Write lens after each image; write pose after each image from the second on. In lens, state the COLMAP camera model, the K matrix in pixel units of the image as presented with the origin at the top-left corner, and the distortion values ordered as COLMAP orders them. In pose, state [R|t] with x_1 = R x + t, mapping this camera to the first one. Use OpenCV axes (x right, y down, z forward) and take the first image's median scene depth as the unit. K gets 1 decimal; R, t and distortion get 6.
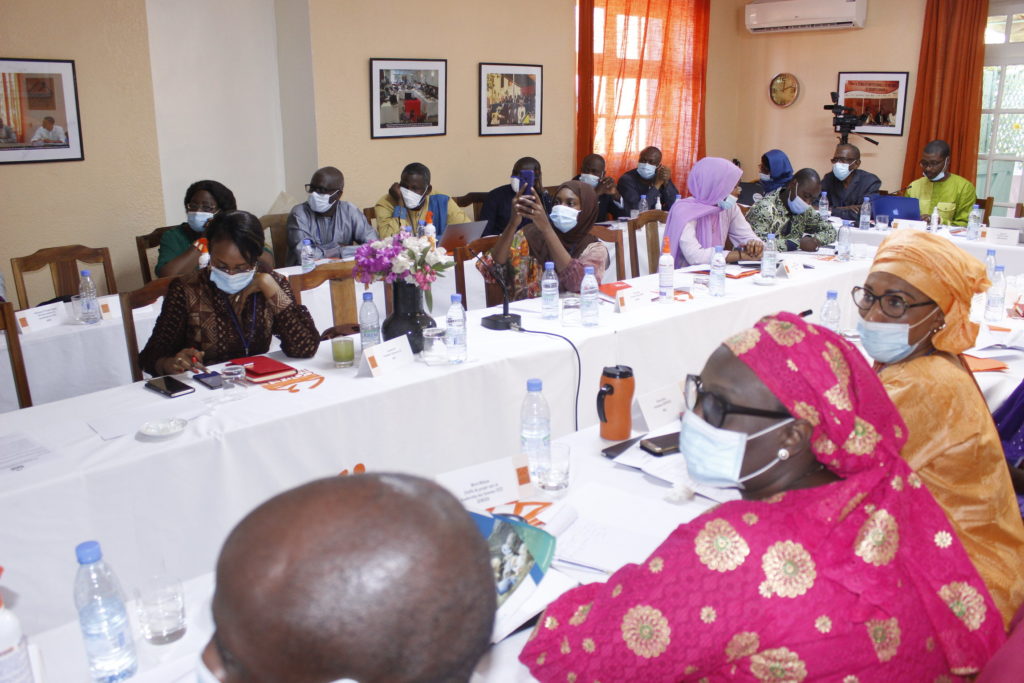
lens RADIAL K [[879.9, 0, 507.4], [0, 879.9, 343.3], [0, 0, 1]] dist [-0.163981, 0.157620]
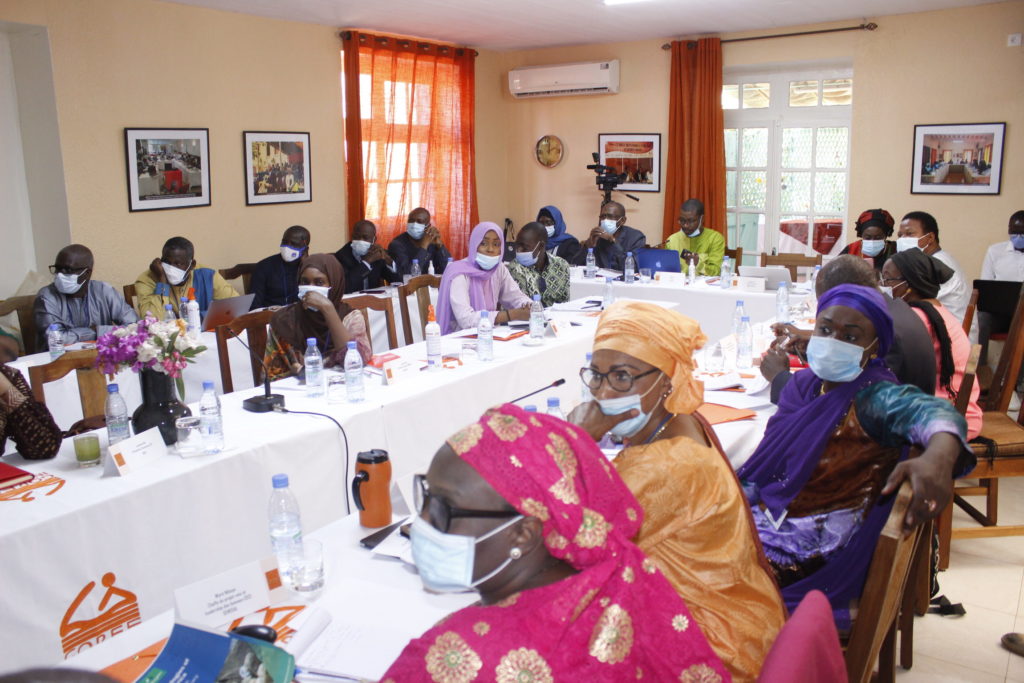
lens RADIAL K [[879.9, 0, 507.4], [0, 879.9, 343.3], [0, 0, 1]] dist [-0.163981, 0.157620]
pose [[0.969117, -0.055015, 0.240384, 0.026744], [0.071478, 0.995618, -0.060304, -0.013731], [-0.236013, 0.075624, 0.968803, 0.013203]]
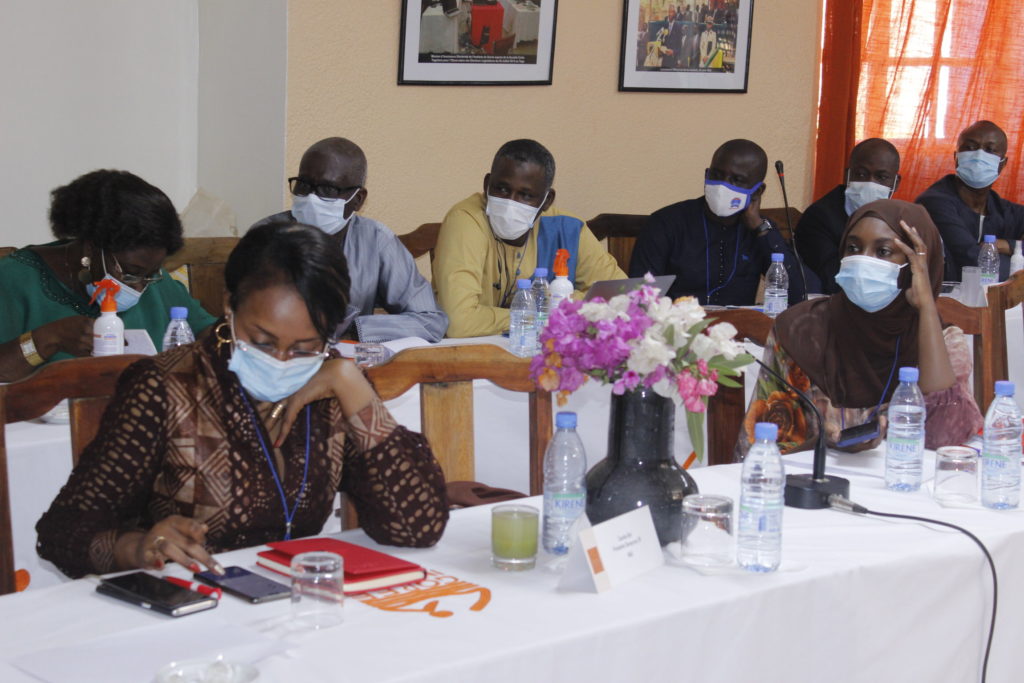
lens RADIAL K [[1993.2, 0, 590.0], [0, 1993.2, 340.5], [0, 0, 1]] dist [0.002392, 0.022535]
pose [[0.999017, 0.044012, 0.005290, -0.132495], [-0.043167, 0.993025, -0.109714, 0.017280], [-0.010082, 0.109378, 0.993949, -0.050448]]
